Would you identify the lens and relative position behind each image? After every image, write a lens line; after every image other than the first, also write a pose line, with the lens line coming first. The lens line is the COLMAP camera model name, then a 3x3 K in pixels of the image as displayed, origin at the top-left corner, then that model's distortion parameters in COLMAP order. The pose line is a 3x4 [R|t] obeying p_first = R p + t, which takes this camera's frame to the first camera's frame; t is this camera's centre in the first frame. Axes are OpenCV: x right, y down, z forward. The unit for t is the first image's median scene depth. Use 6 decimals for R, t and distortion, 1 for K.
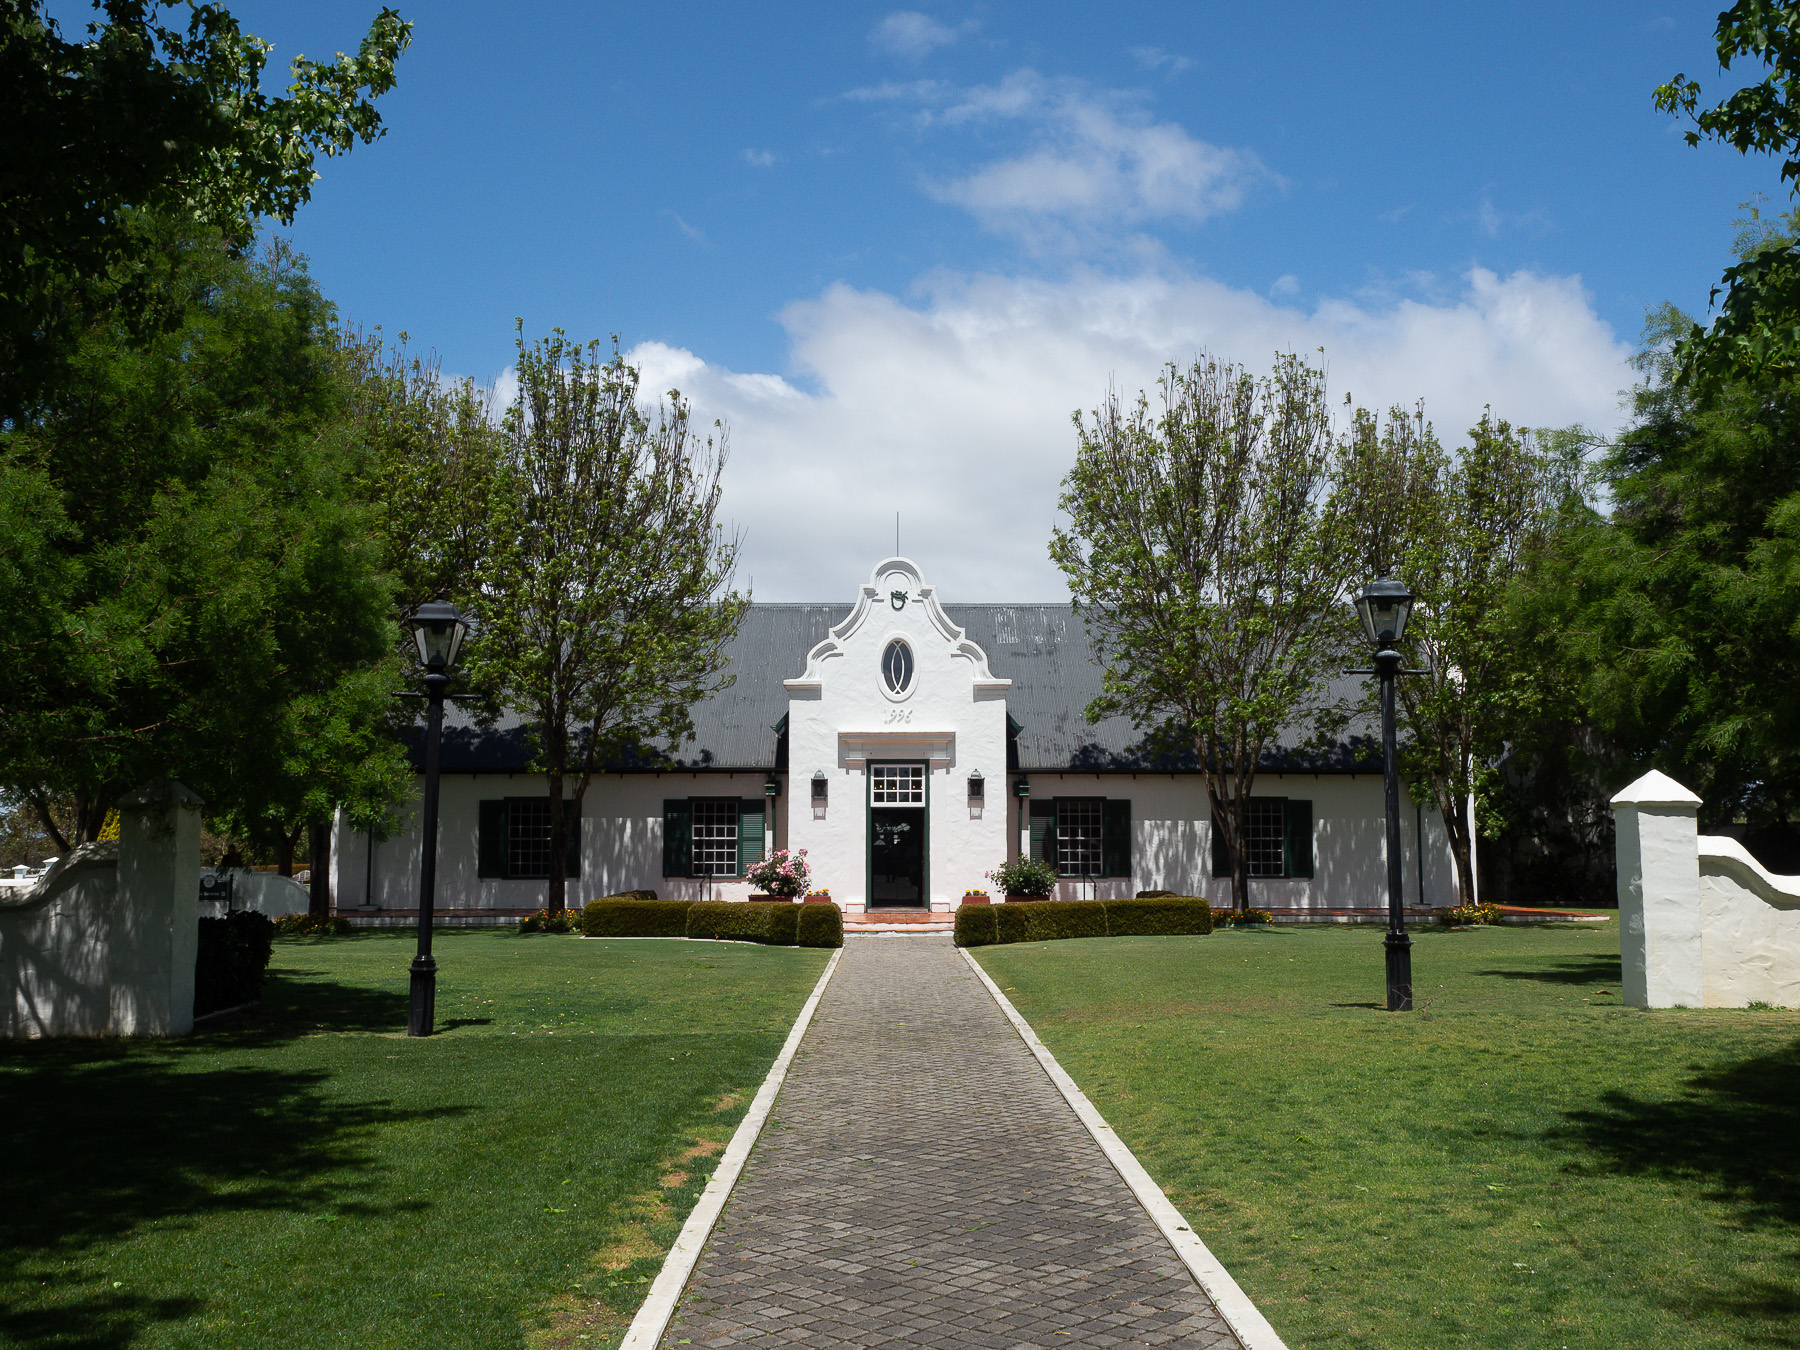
lens RADIAL K [[1678.3, 0, 900.0], [0, 1678.3, 675.0], [0, 0, 1]] dist [0.007603, 0.003499]
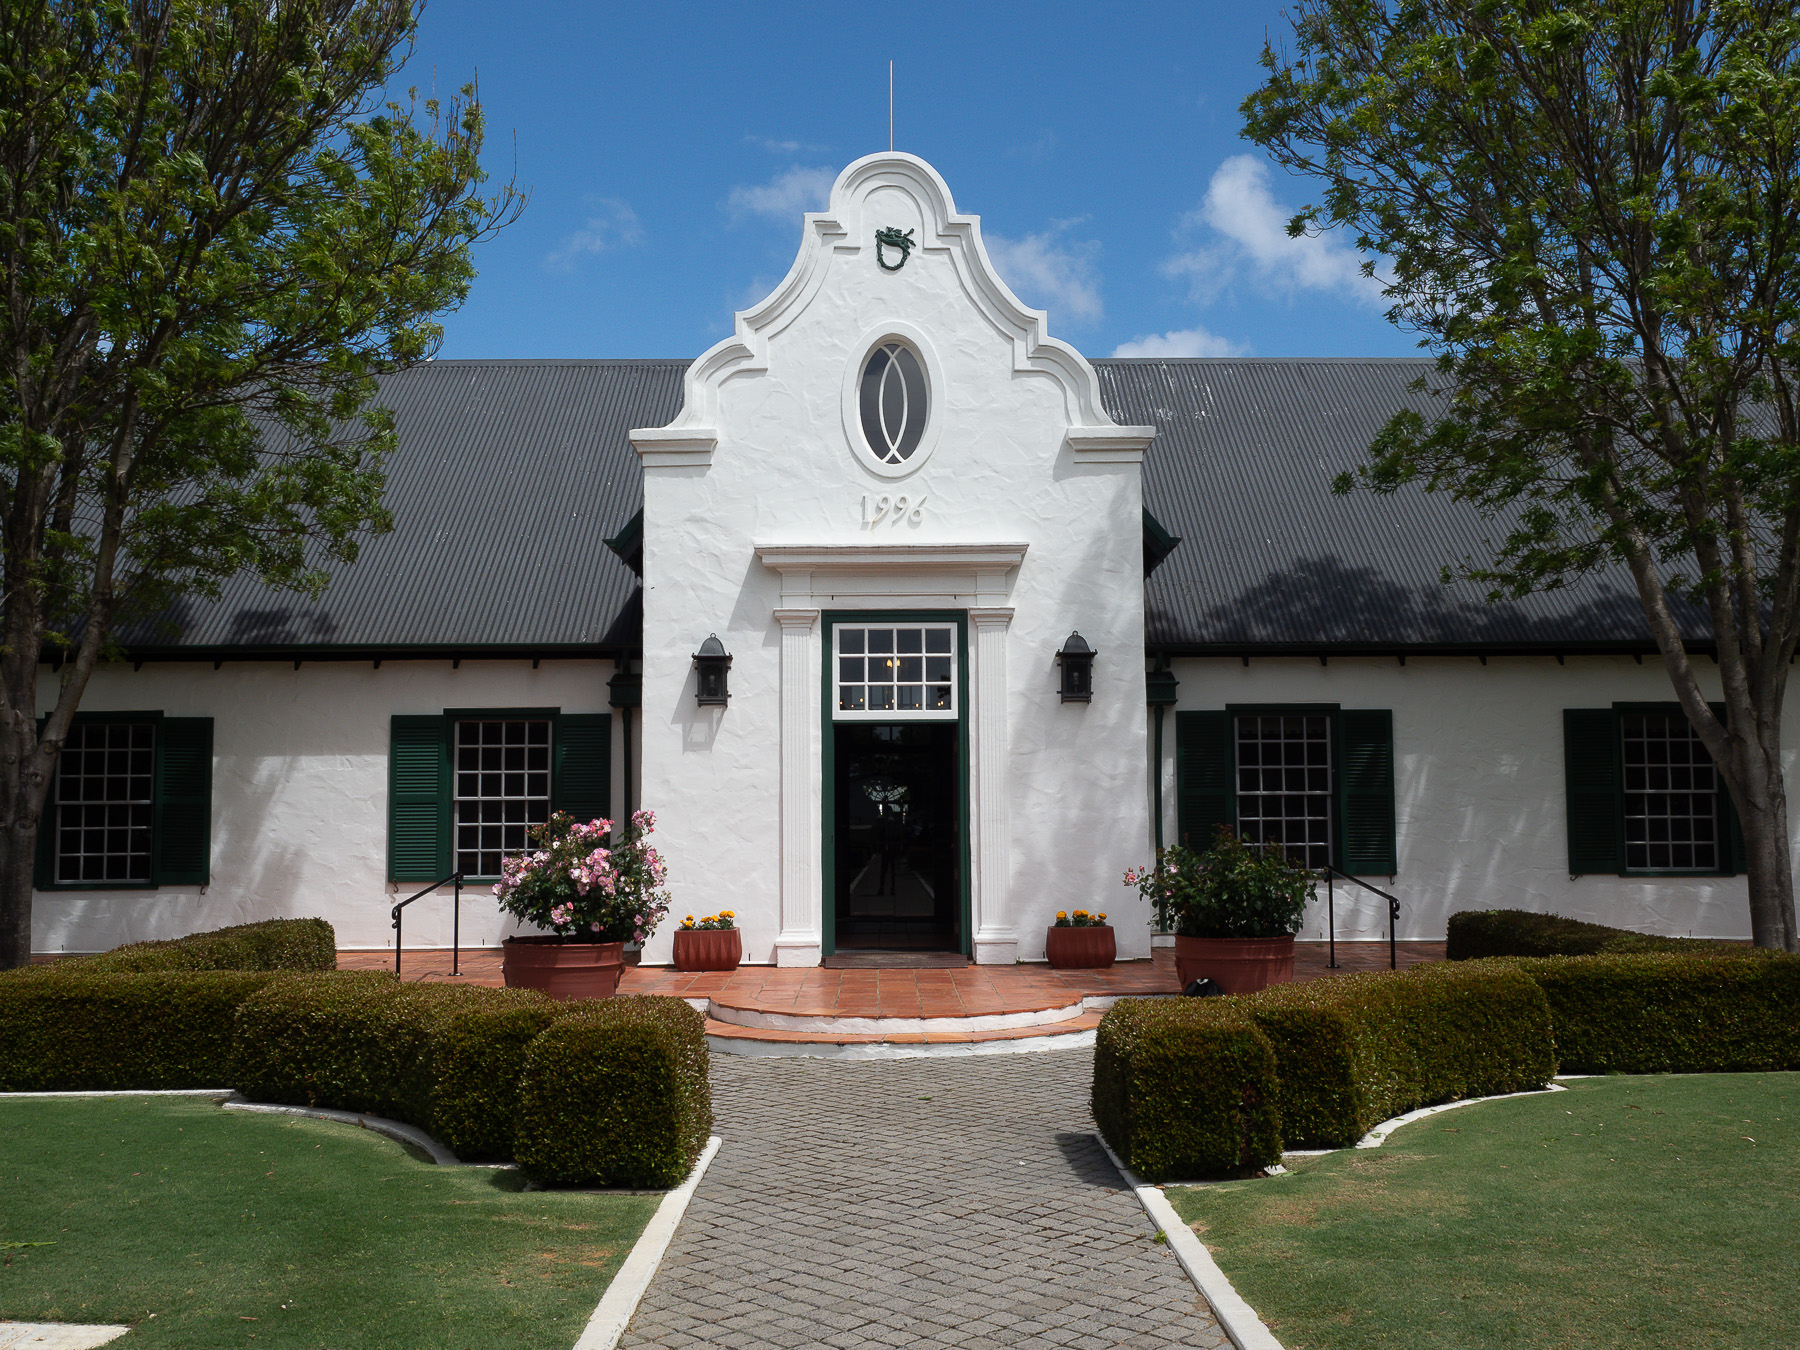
lens RADIAL K [[1678.3, 0, 900.0], [0, 1678.3, 675.0], [0, 0, 1]] dist [0.007603, 0.003499]
pose [[0.999972, -0.006697, 0.003289, -0.001445], [0.006651, 0.999883, 0.013746, 0.060979], [-0.003381, -0.013723, 0.999900, 0.566682]]
